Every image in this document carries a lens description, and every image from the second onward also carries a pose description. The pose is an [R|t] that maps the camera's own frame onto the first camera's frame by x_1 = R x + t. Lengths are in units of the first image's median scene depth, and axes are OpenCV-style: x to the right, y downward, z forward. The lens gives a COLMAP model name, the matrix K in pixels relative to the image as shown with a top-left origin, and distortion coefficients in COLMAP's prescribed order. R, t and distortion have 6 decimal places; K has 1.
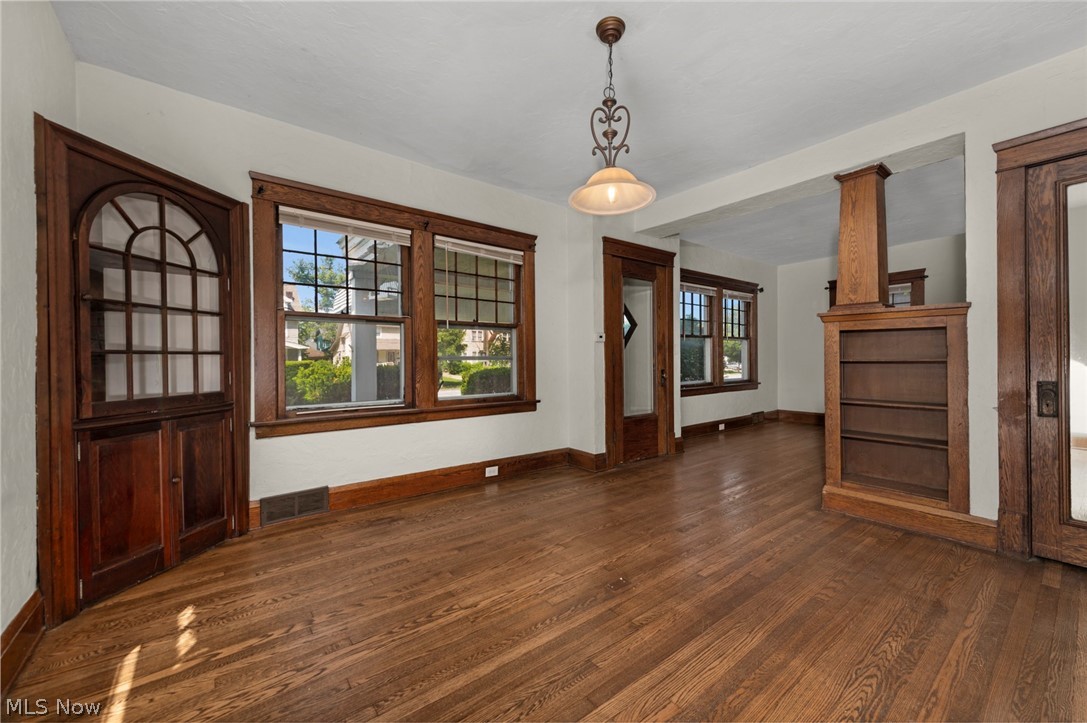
lens RADIAL K [[426.4, 0, 555.0], [0, 426.4, 364.5], [0, 0, 1]] dist [0.015270, -0.003992]
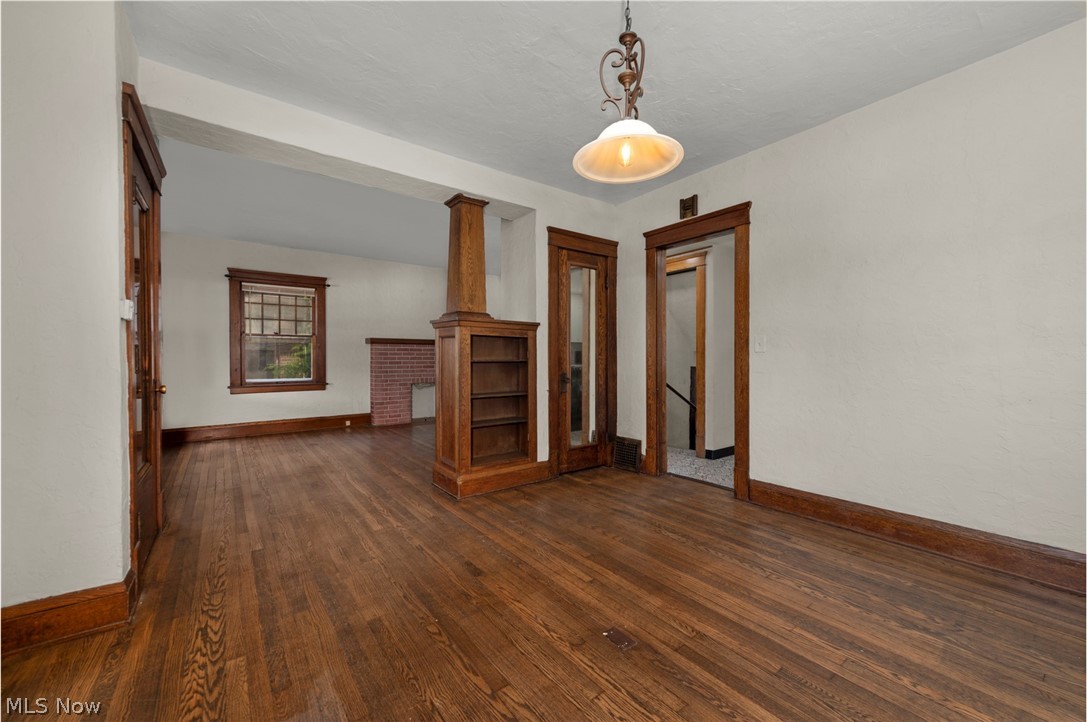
lens RADIAL K [[426.4, 0, 558.3], [0, 426.4, 360.6], [0, 0, 1]] dist [0.015270, -0.003992]
pose [[0.014377, -0.001761, 0.999895, -0.569740], [0.012346, 0.999923, 0.001583, -0.011870], [-0.999820, 0.012322, 0.014398, 0.940478]]
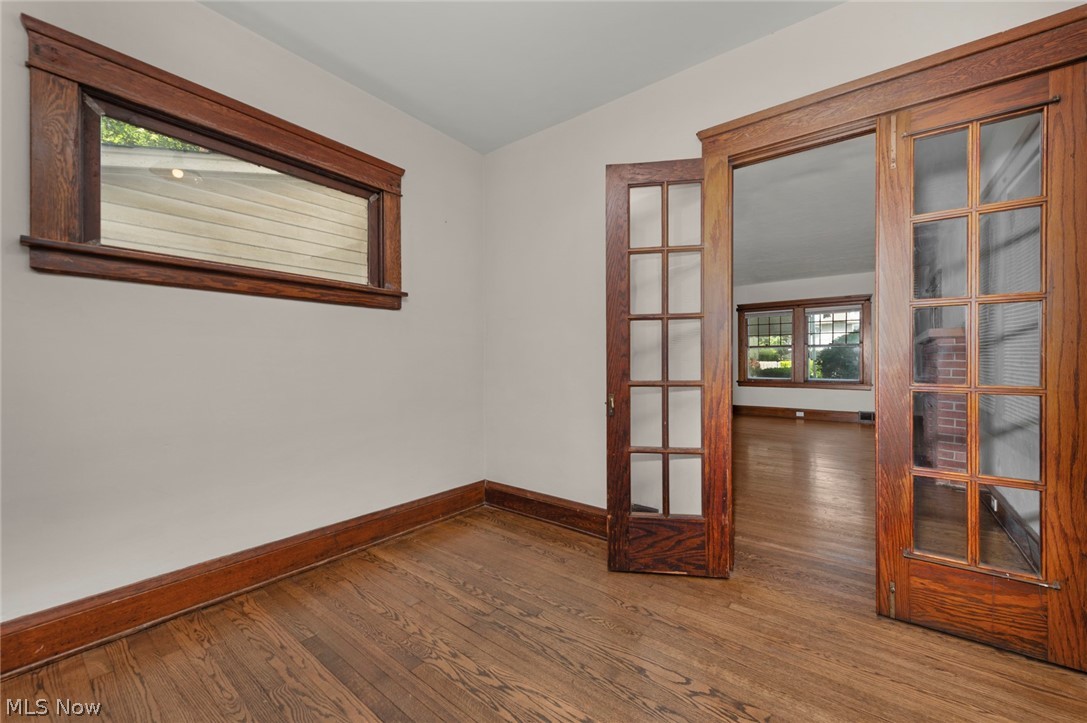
lens RADIAL K [[426.4, 0, 555.7], [0, 426.4, 358.9], [0, 0, 1]] dist [0.015270, -0.003992]
pose [[0.243183, 0.004066, -0.969972, 3.827607], [-0.012793, 0.999918, 0.000984, -0.036576], [0.969896, 0.012169, 0.243215, -0.129763]]
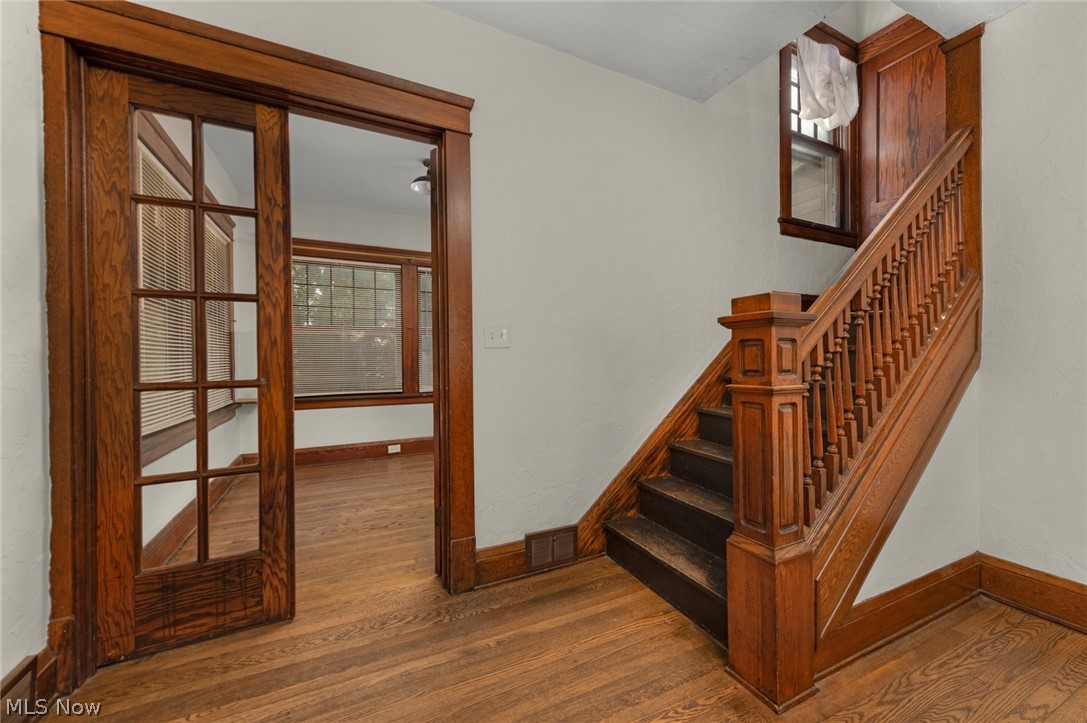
lens RADIAL K [[426.4, 0, 555.9], [0, 426.4, 358.8], [0, 0, 1]] dist [0.015270, -0.003992]
pose [[-0.977161, 0.016946, 0.211825, 2.621873], [0.019839, 0.999737, 0.011538, -0.034522], [-0.211573, 0.015477, -0.977240, 1.237988]]
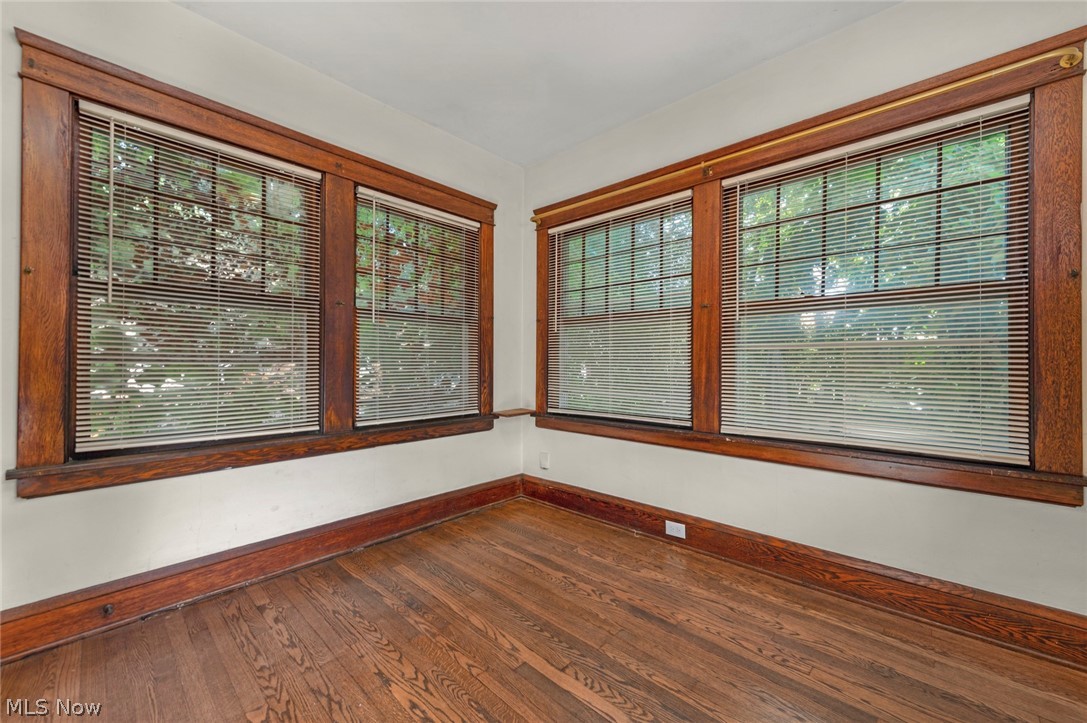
lens RADIAL K [[426.4, 0, 555.7], [0, 426.4, 358.5], [0, 0, 1]] dist [0.015270, -0.003992]
pose [[-0.155565, 0.018552, 0.987651, 2.746034], [0.009469, 0.999806, -0.017289, -0.026220], [-0.987780, 0.006662, -0.155710, -0.031505]]
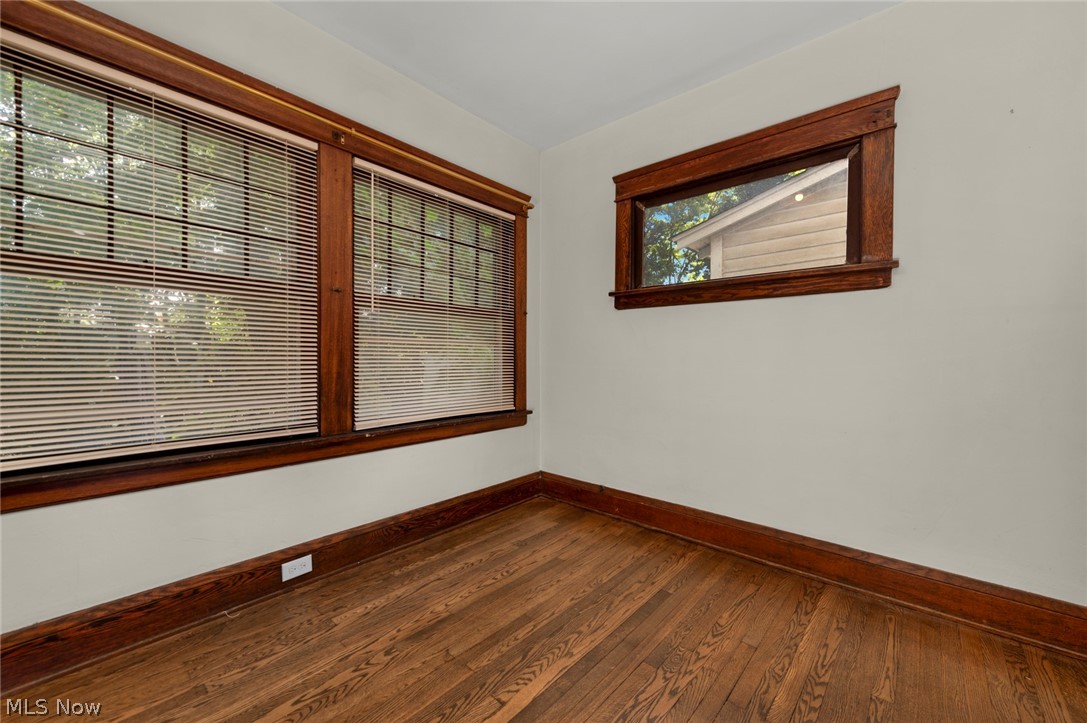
lens RADIAL K [[426.4, 0, 558.1], [0, 426.4, 358.8], [0, 0, 1]] dist [0.015270, -0.003992]
pose [[-0.981633, 0.003814, -0.190743, 3.410738], [0.000419, 0.999841, 0.017837, -0.038491], [0.190781, 0.017429, -0.981478, 0.419215]]
